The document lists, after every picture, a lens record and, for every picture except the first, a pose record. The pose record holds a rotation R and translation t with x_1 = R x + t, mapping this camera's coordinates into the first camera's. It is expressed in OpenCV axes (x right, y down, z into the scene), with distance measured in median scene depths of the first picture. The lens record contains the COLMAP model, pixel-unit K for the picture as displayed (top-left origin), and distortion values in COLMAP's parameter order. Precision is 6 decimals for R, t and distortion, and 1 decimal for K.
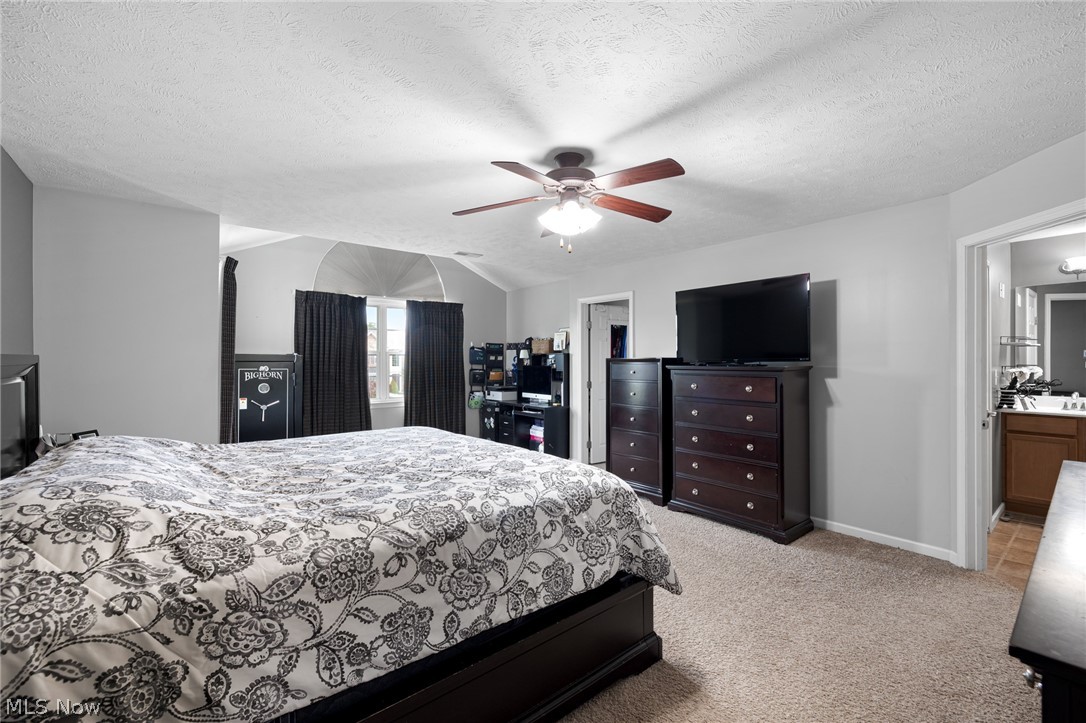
lens RADIAL K [[460.3, 0, 542.4], [0, 460.3, 358.2], [0, 0, 1]] dist [0.001646, 0.000186]
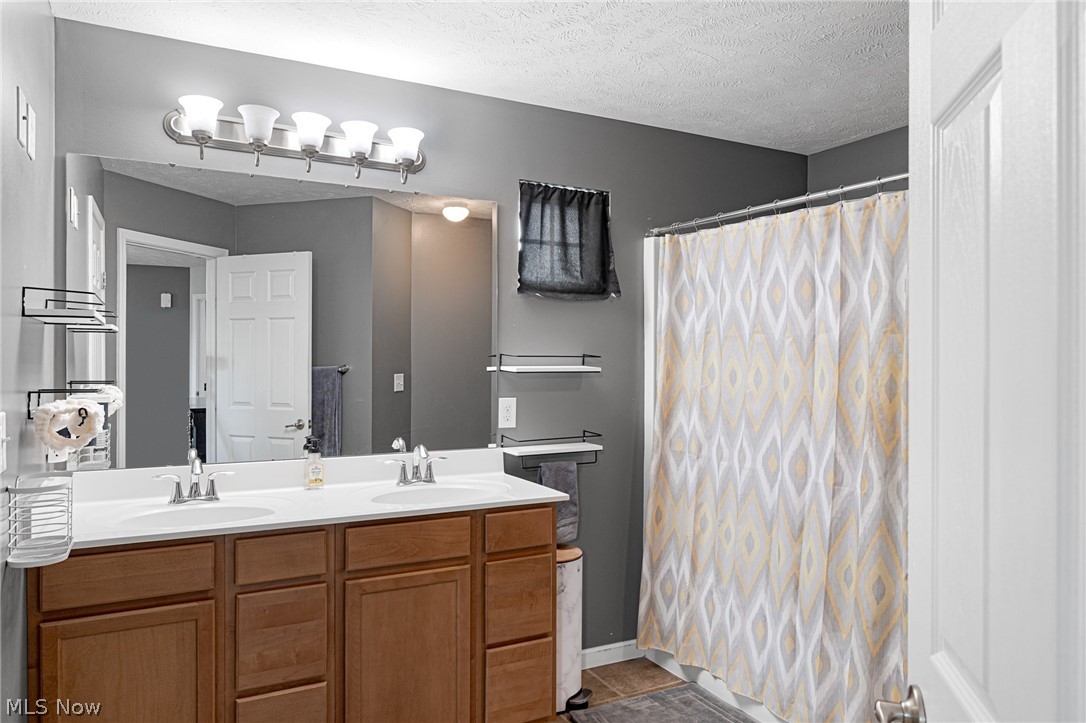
lens RADIAL K [[754.0, 0, 542.6], [0, 754.0, 360.4], [0, 0, 1]] dist [0.004389, 0.001642]
pose [[0.200386, -0.001252, 0.979716, 0.603785], [-0.002554, 0.999995, 0.001801, -0.004800], [-0.979714, -0.002863, 0.200381, 0.596322]]
